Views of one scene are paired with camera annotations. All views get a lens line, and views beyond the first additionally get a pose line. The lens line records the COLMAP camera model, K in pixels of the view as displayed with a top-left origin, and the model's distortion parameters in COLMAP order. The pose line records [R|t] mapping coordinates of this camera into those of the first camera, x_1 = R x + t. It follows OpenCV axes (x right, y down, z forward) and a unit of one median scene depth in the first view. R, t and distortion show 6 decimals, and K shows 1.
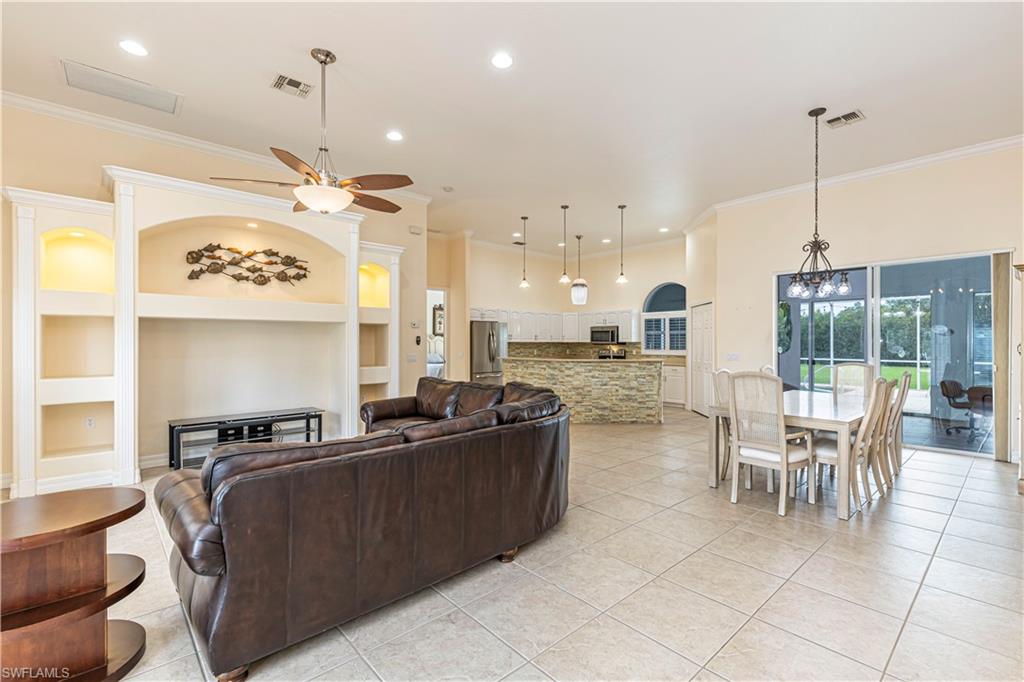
lens RADIAL K [[456.6, 0, 521.2], [0, 456.6, 344.6], [0, 0, 1]] dist [0.003142, 0.000449]
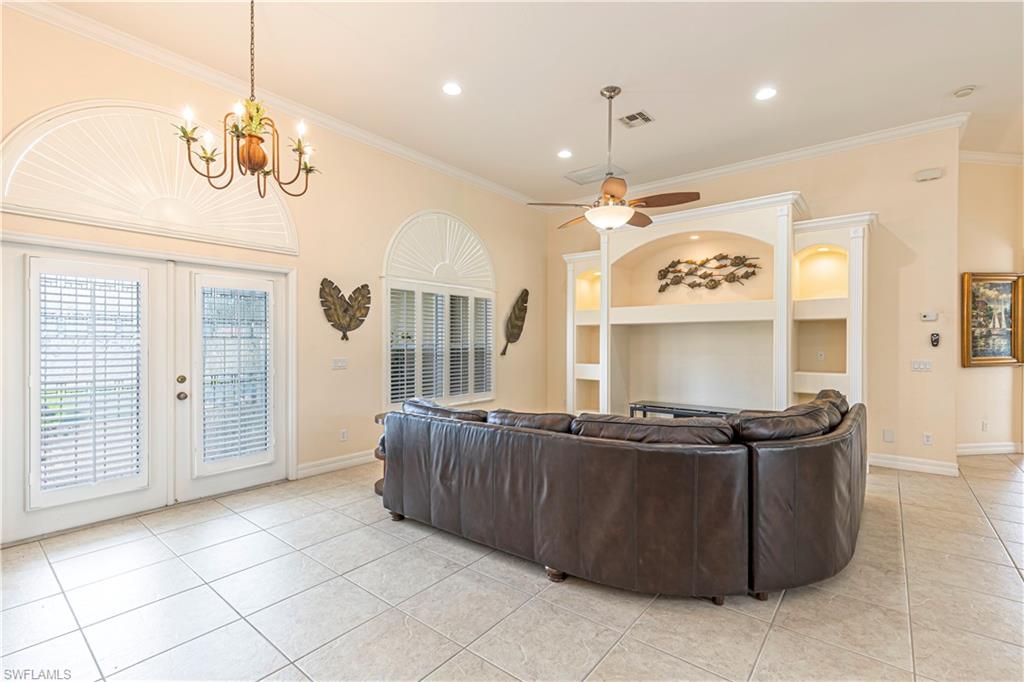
lens RADIAL K [[451.7, 0, 512.0], [0, 451.7, 341.0], [0, 0, 1]] dist [0.001028, -0.000248]
pose [[0.150403, -0.000361, -0.988625, 0.306558], [-0.006524, 0.999978, -0.001358, -0.002228], [0.988603, 0.006654, 0.150397, 0.276928]]
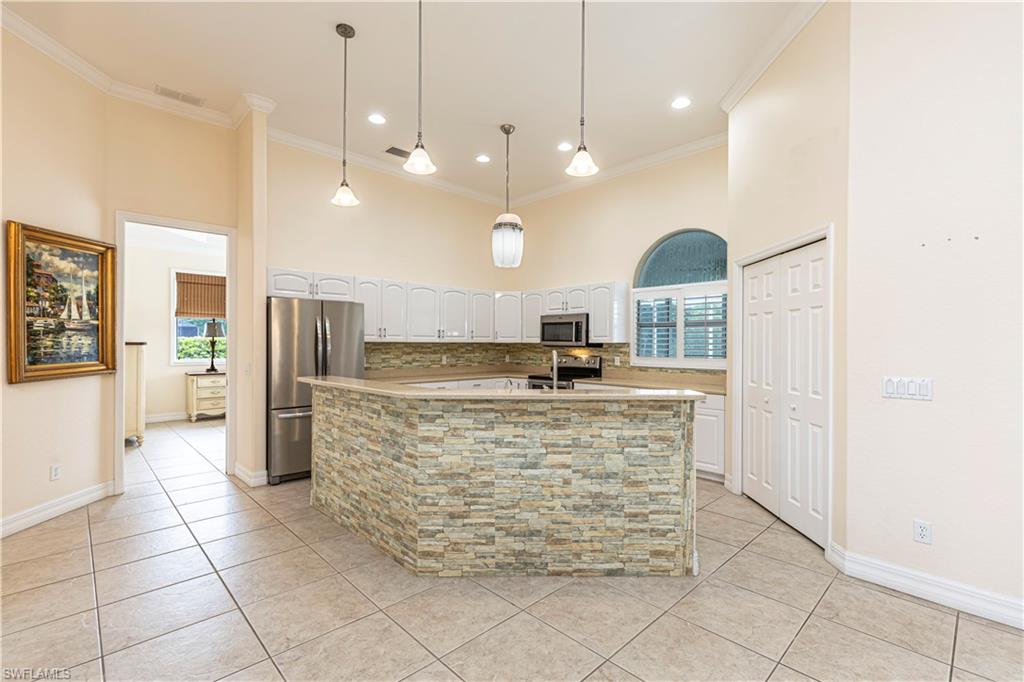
lens RADIAL K [[456.6, 0, 521.2], [0, 456.6, 344.6], [0, 0, 1]] dist [0.003142, 0.000449]
pose [[0.999460, 0.003498, 0.032676, 0.163702], [-0.003473, 0.999994, -0.000797, -0.003657], [-0.032678, 0.000683, 0.999466, 0.654178]]
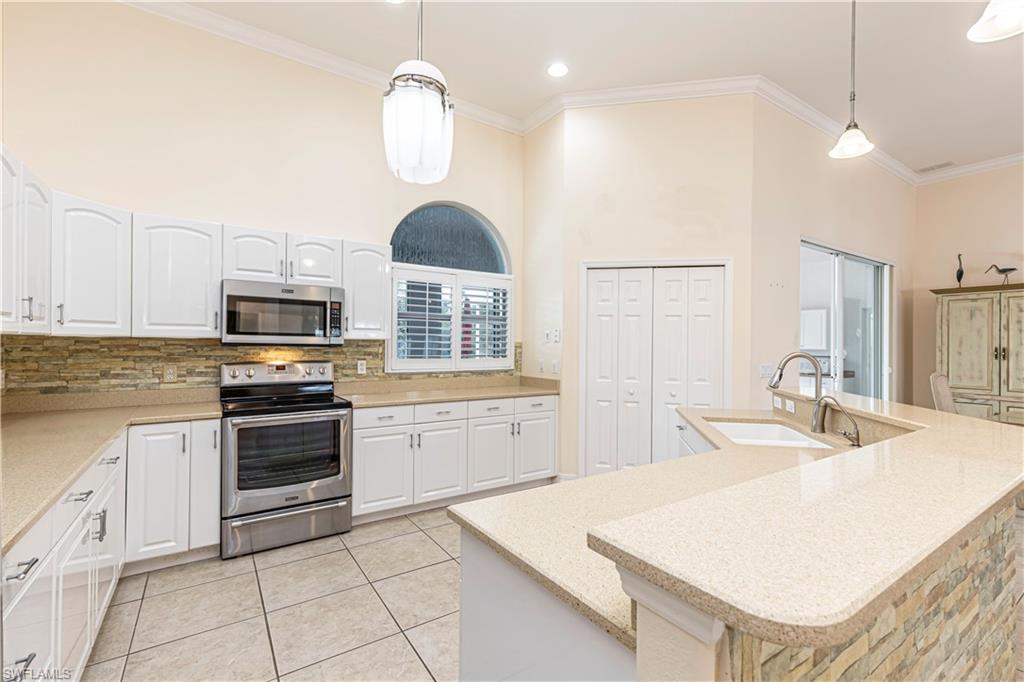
lens RADIAL K [[456.6, 0, 521.2], [0, 456.6, 344.6], [0, 0, 1]] dist [0.003142, 0.000449]
pose [[0.140059, 0.002922, 0.990139, -0.123351], [-0.004995, 0.999985, -0.002244, -0.001658], [-0.990131, -0.004631, 0.140072, 1.183715]]
